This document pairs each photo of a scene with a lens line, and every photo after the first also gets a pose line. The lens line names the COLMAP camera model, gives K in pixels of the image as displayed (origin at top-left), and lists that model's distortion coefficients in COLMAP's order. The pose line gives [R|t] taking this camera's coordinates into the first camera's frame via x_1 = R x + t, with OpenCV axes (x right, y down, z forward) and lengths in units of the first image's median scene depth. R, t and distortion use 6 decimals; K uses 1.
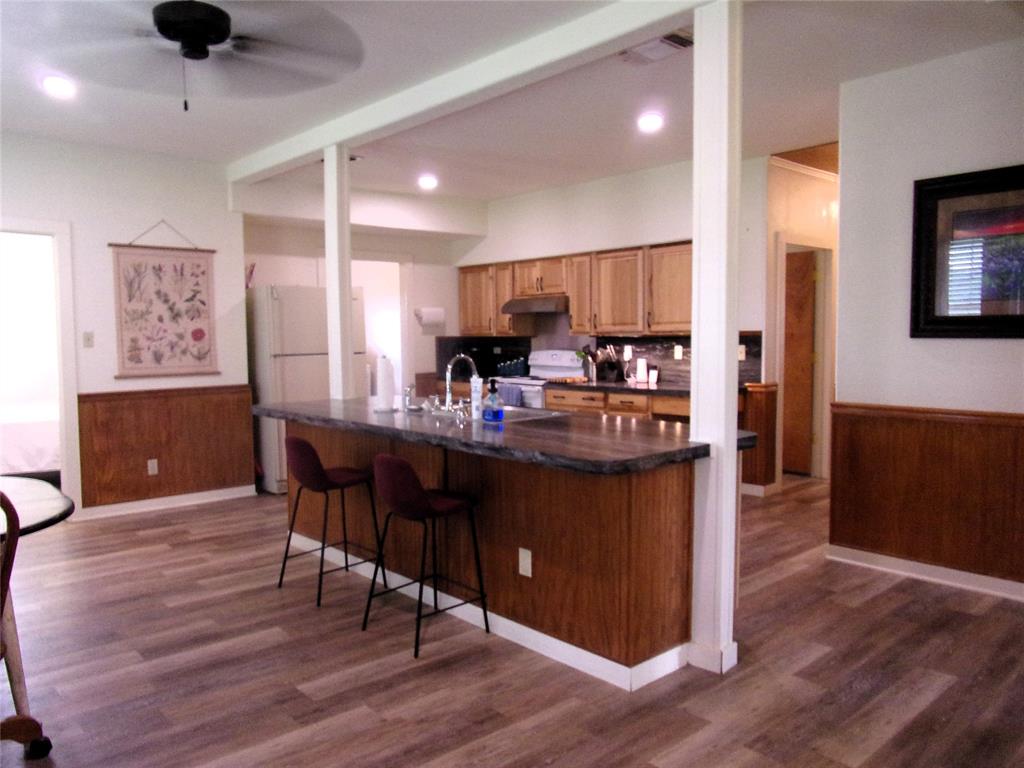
lens RADIAL K [[754.4, 0, 512.0], [0, 754.4, 384.0], [0, 0, 1]] dist [-0.022714, 0.005746]
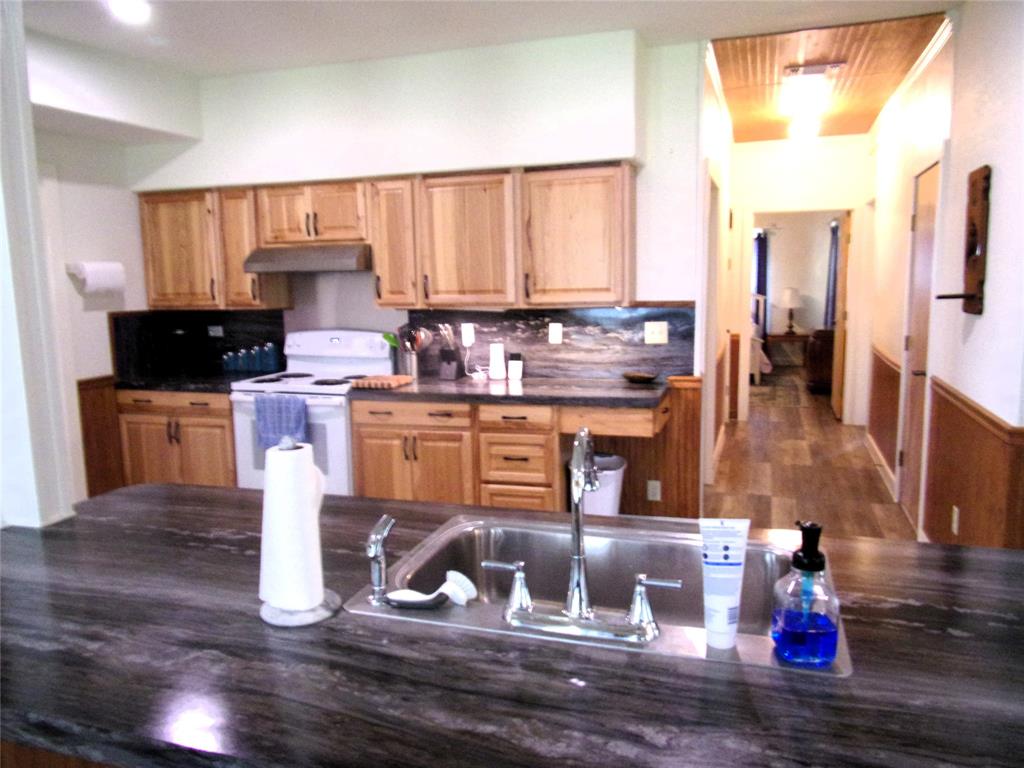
lens RADIAL K [[754.4, 0, 512.0], [0, 754.4, 384.0], [0, 0, 1]] dist [-0.022714, 0.005746]
pose [[0.865382, -0.071767, 0.495946, -0.141251], [0.039198, 0.996354, 0.075783, -0.046257], [-0.499577, -0.046141, 0.865040, 0.408819]]
